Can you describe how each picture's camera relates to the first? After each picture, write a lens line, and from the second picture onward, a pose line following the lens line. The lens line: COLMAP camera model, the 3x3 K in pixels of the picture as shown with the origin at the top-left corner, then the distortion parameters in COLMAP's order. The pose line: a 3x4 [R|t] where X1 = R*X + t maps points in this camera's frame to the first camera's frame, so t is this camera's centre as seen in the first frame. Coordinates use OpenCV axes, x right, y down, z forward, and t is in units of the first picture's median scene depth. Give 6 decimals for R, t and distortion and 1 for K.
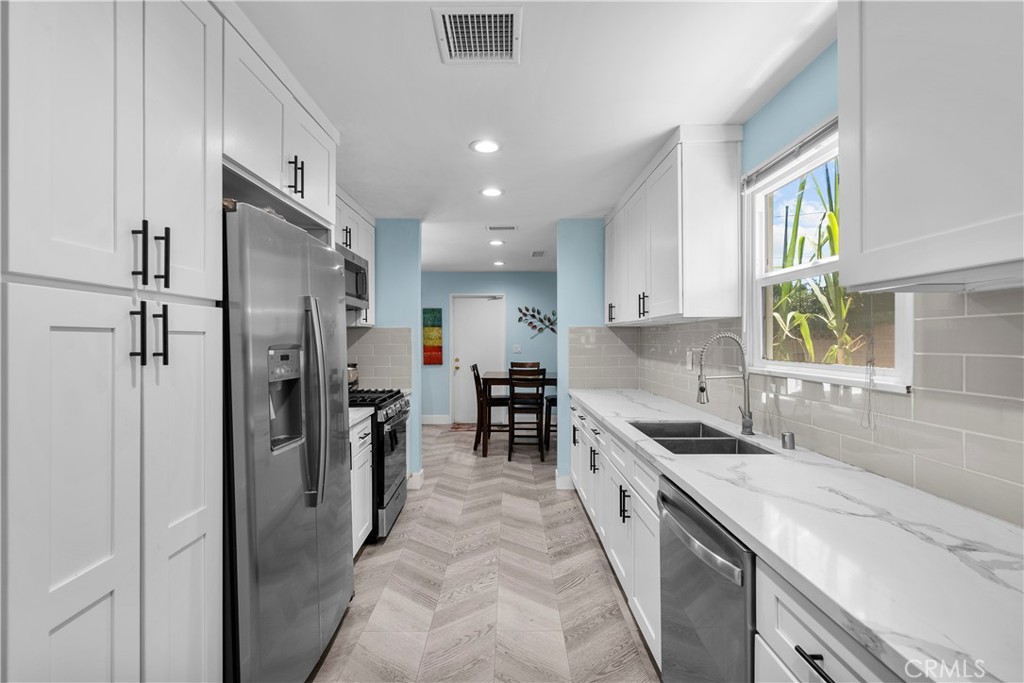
lens RADIAL K [[450.5, 0, 504.7], [0, 450.5, 342.1], [0, 0, 1]] dist [0.003599, 0.000582]
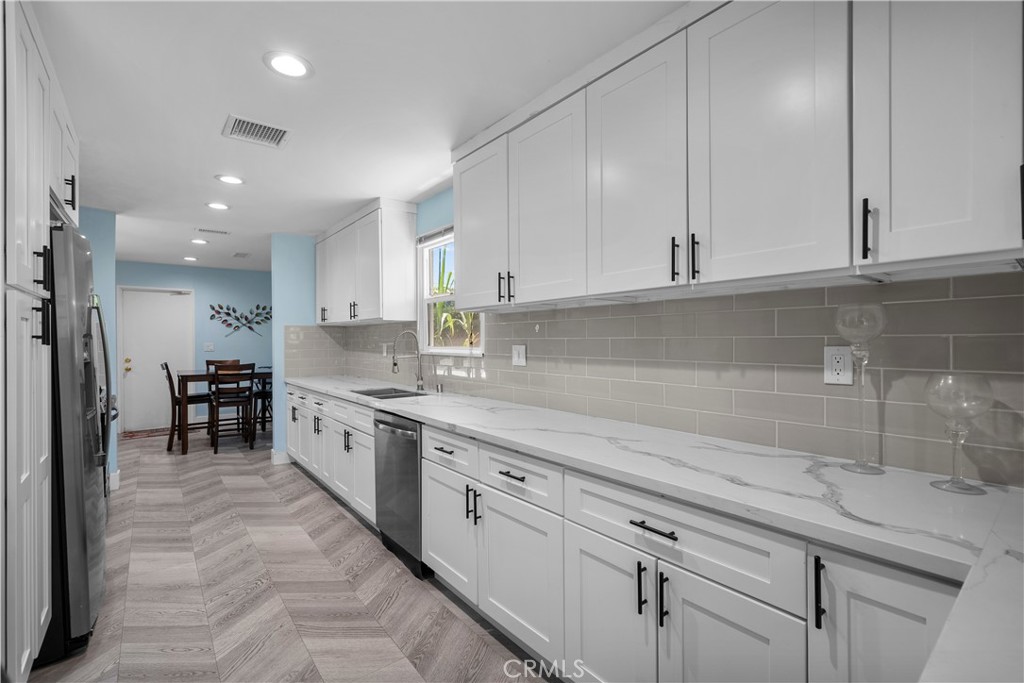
lens RADIAL K [[450.5, 0, 511.7], [0, 450.5, 340.7], [0, 0, 1]] dist [0.003599, 0.000582]
pose [[0.773807, -0.003035, 0.633414, -0.234975], [0.006242, 0.999977, -0.002835, 0.022399], [-0.633390, 0.006147, 0.773808, -0.463595]]
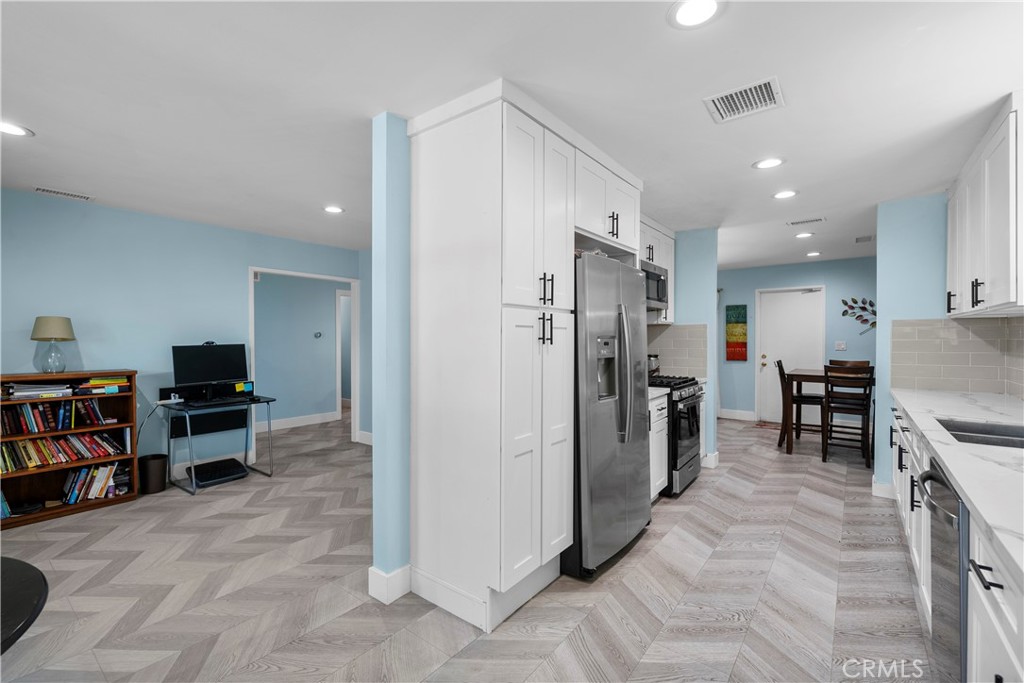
lens RADIAL K [[450.5, 0, 514.7], [0, 450.5, 343.6], [0, 0, 1]] dist [0.003599, 0.000582]
pose [[0.801045, 0.007259, -0.598560, 0.130122], [-0.002859, 0.999961, 0.008301, 0.013824], [0.598597, -0.004939, 0.801035, -0.297180]]
